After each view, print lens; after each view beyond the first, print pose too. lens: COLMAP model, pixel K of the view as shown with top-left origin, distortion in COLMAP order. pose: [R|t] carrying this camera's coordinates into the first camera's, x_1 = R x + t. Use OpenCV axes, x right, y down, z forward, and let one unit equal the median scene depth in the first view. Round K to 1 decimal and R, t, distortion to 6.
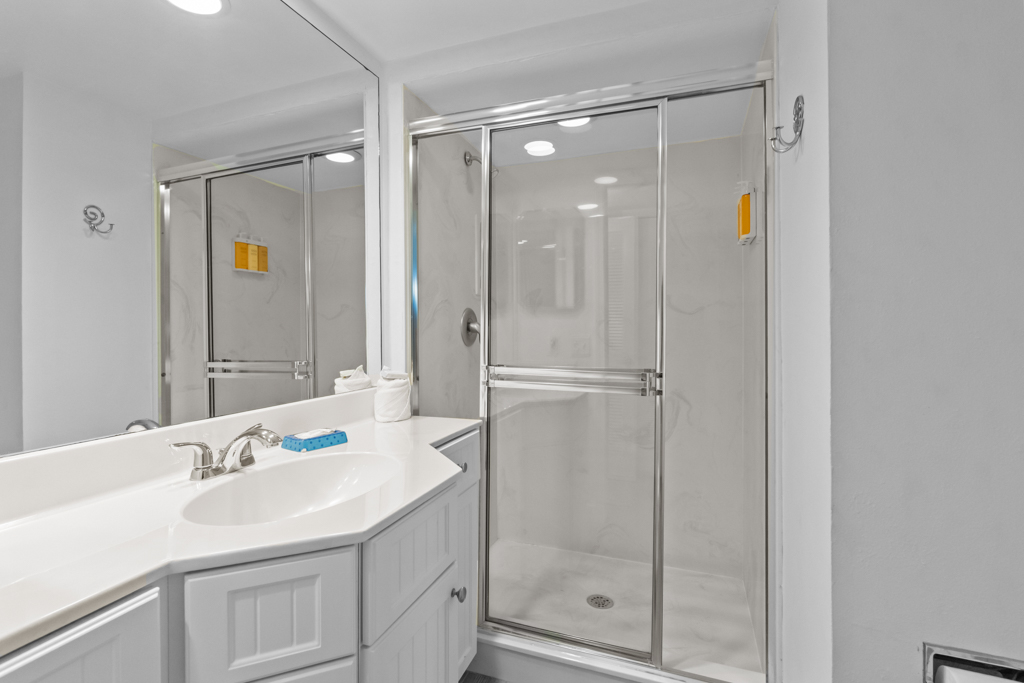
lens RADIAL K [[500.7, 0, 490.7], [0, 500.7, 332.5], [0, 0, 1]] dist [-0.004399, 0.002557]
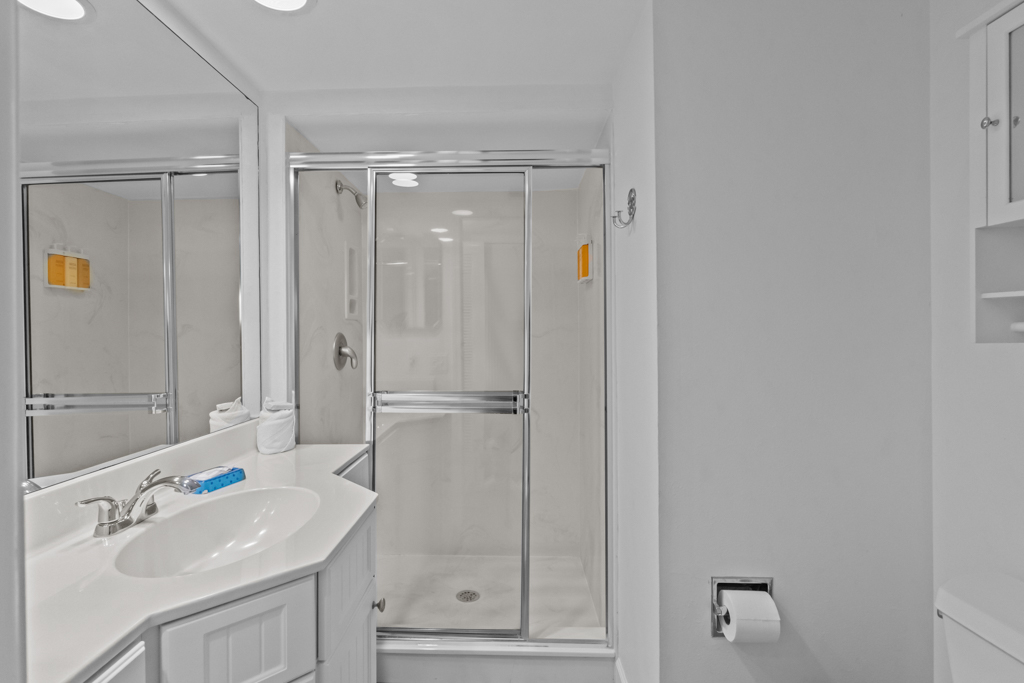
lens RADIAL K [[500.7, 0, 496.8], [0, 500.7, 339.9], [0, 0, 1]] dist [-0.004399, 0.002557]
pose [[0.941259, -0.007375, 0.337606, -0.130083], [0.006741, 0.999973, 0.003051, -0.052105], [-0.337619, -0.000596, 0.941283, -0.102435]]
